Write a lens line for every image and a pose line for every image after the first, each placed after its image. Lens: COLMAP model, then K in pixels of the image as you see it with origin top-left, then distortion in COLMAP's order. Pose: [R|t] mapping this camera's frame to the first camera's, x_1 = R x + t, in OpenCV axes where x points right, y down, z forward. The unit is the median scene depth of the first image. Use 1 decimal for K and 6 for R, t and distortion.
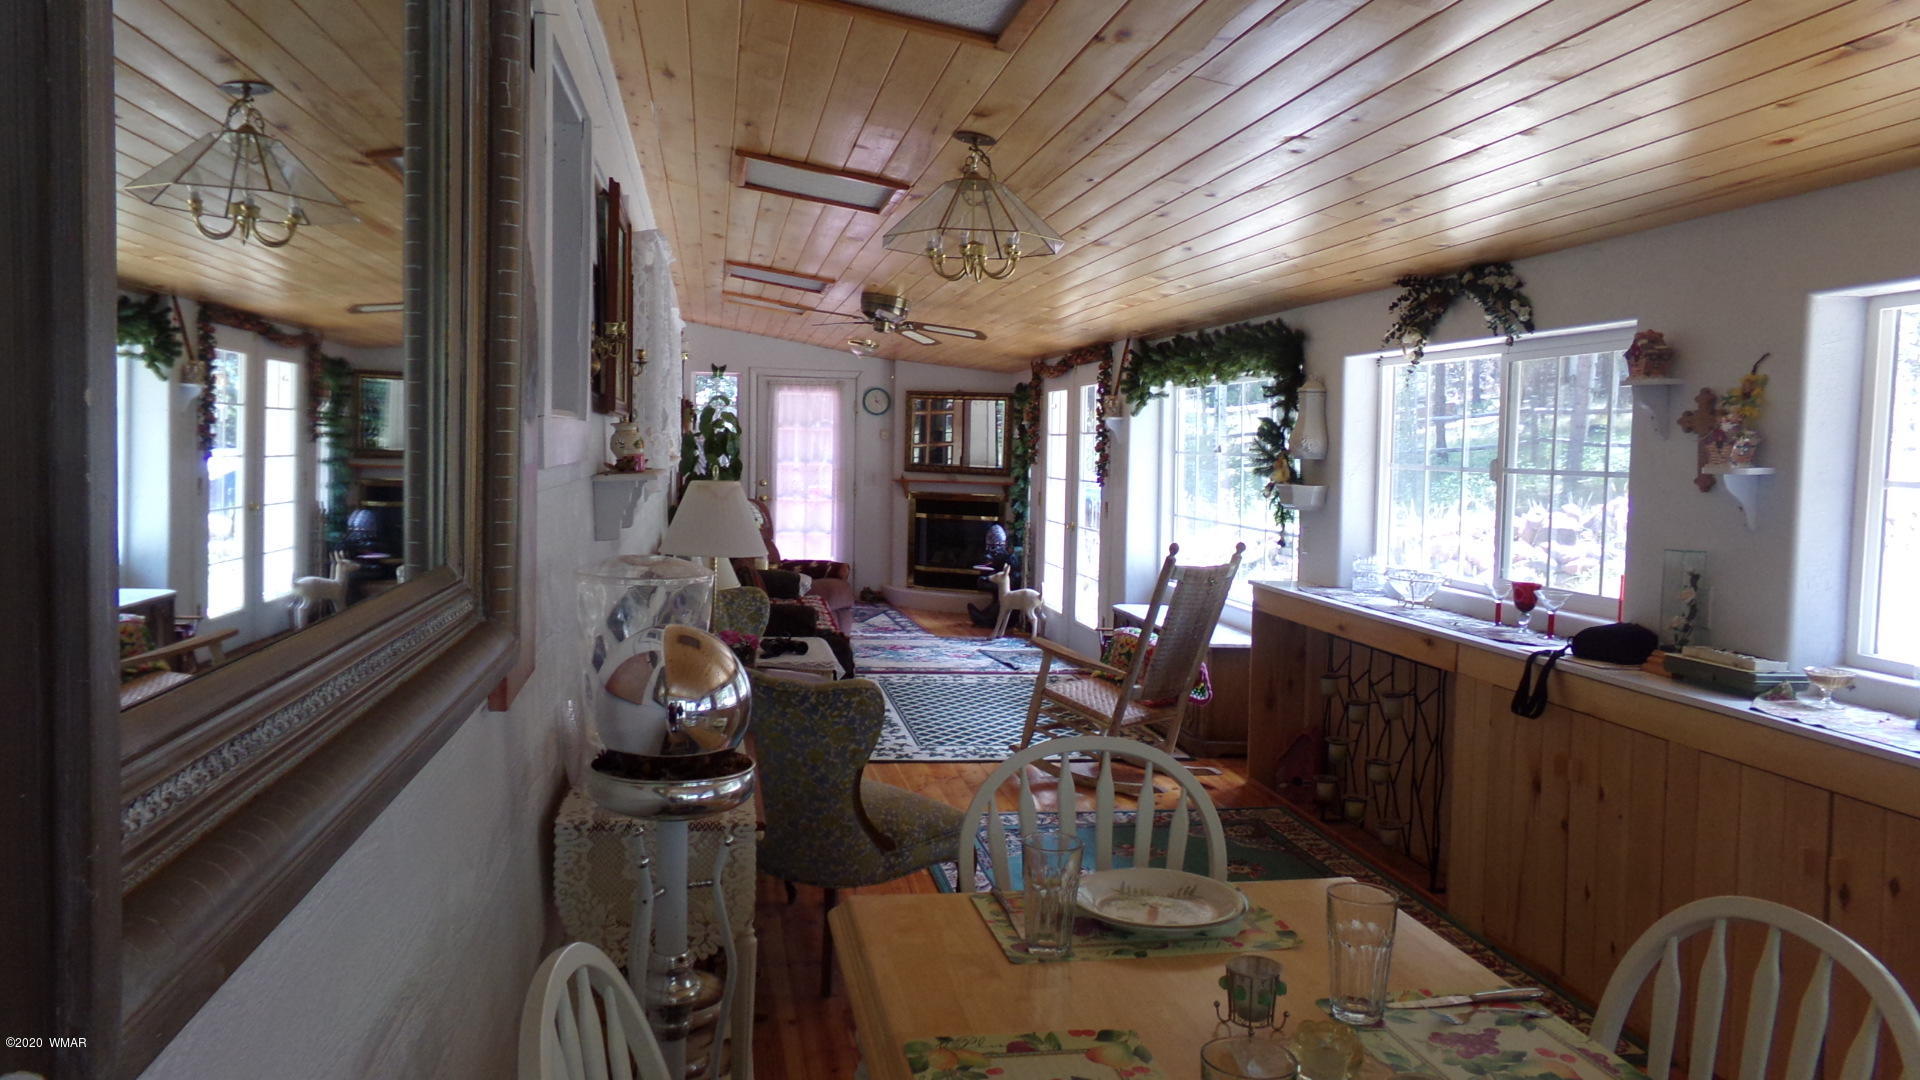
lens RADIAL K [[1362.6, 0, 941.8], [0, 1362.6, 532.6], [0, 0, 1]] dist [-0.094970, 0.157708]
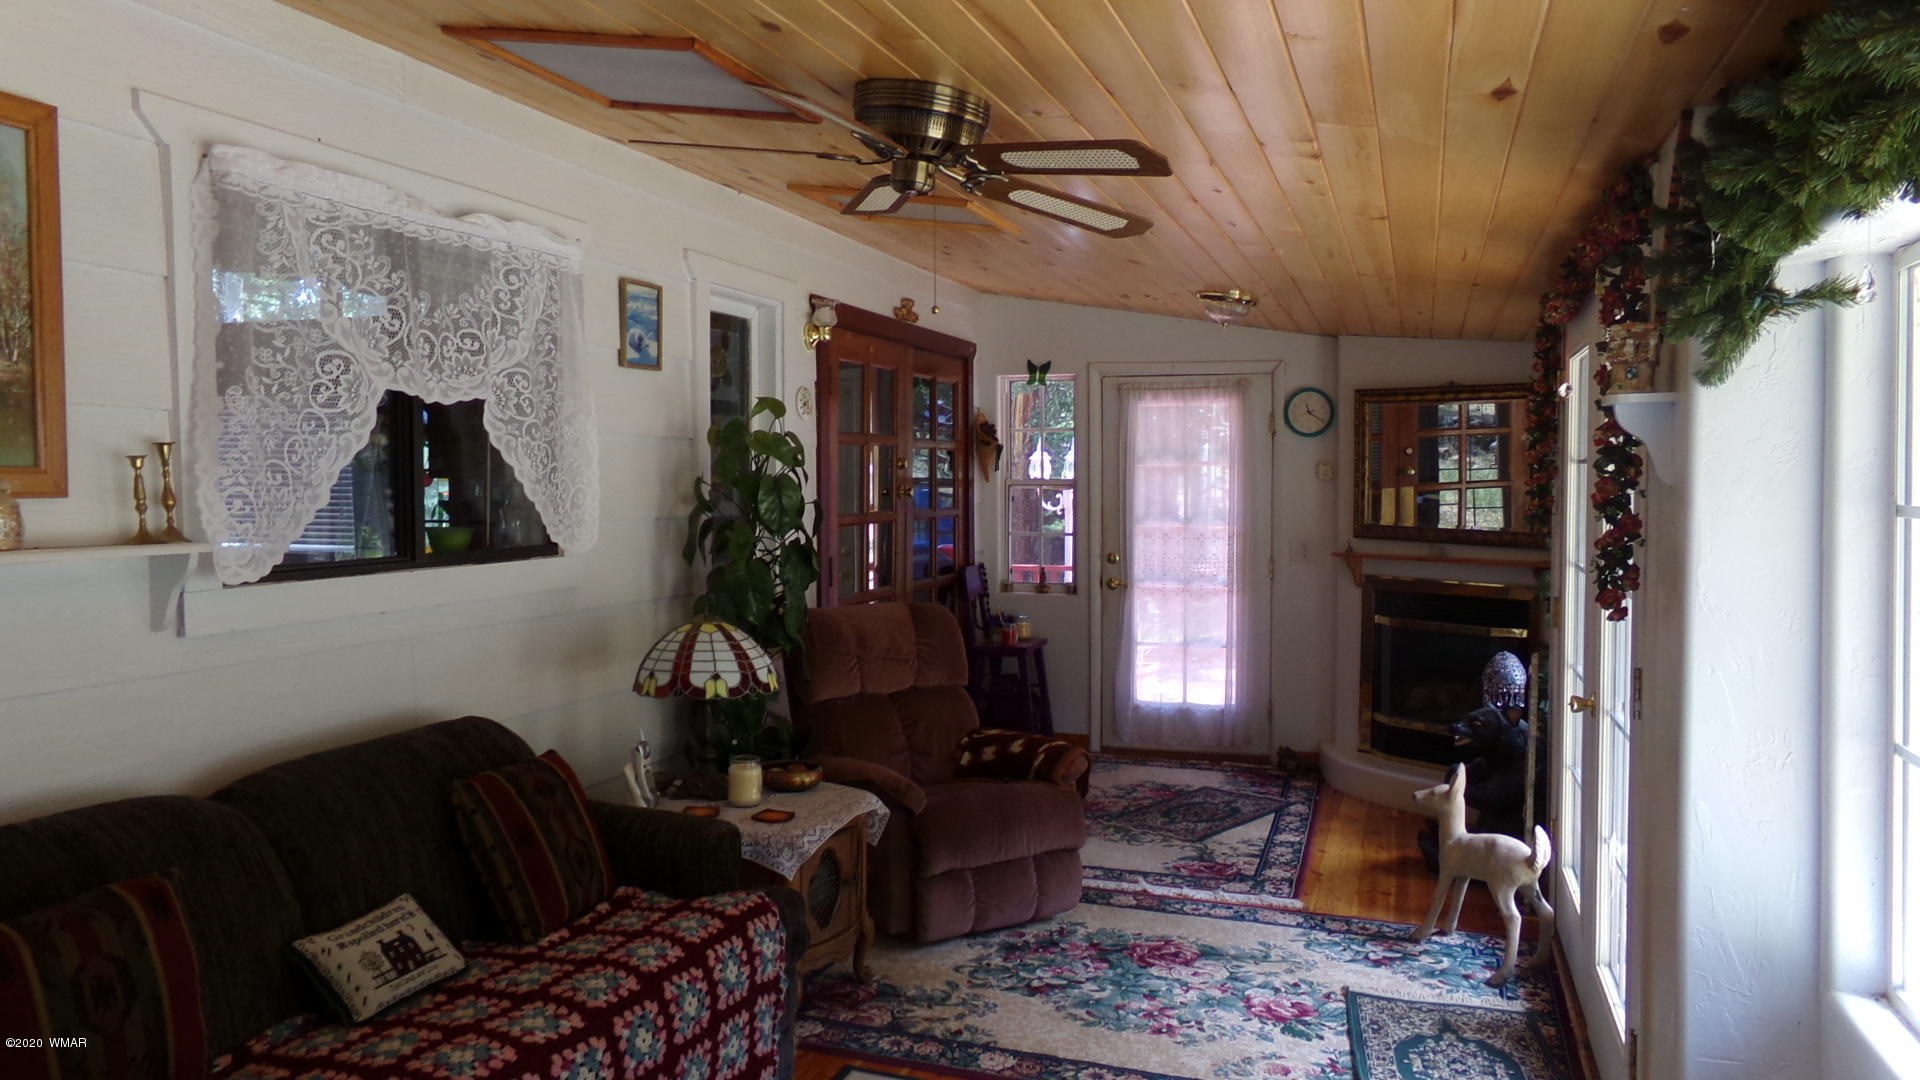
lens RADIAL K [[1362.6, 0, 941.8], [0, 1362.6, 532.6], [0, 0, 1]] dist [-0.094970, 0.157708]
pose [[0.874614, -0.001179, -0.484819, 0.101367], [-0.014306, 0.999499, -0.028238, -0.033242], [0.484609, 0.031633, 0.874159, 0.503545]]
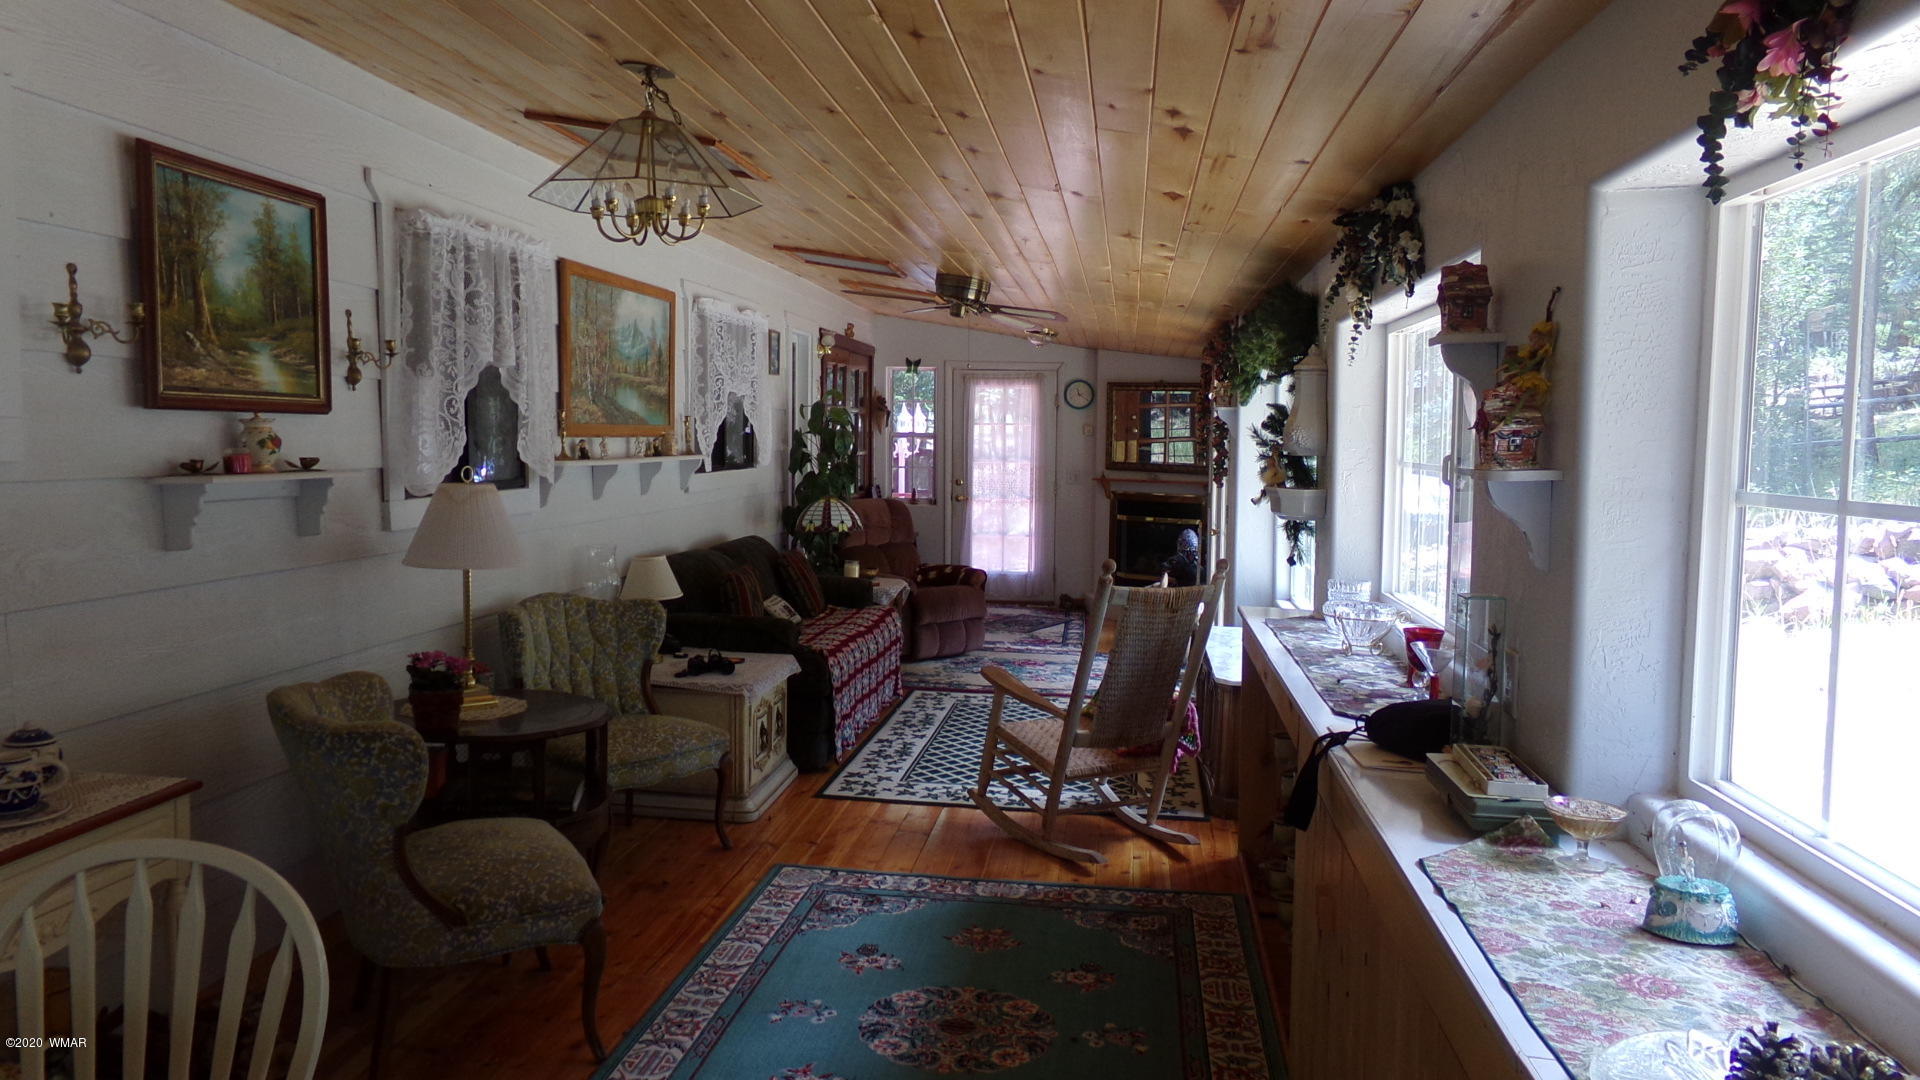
lens RADIAL K [[1362.6, 0, 941.8], [0, 1362.6, 532.6], [0, 0, 1]] dist [-0.094970, 0.157708]
pose [[0.955101, 0.012860, -0.296001, 0.157562], [-0.012262, 0.999917, 0.003876, -0.004977], [0.296026, -0.000072, 0.955180, 0.095025]]
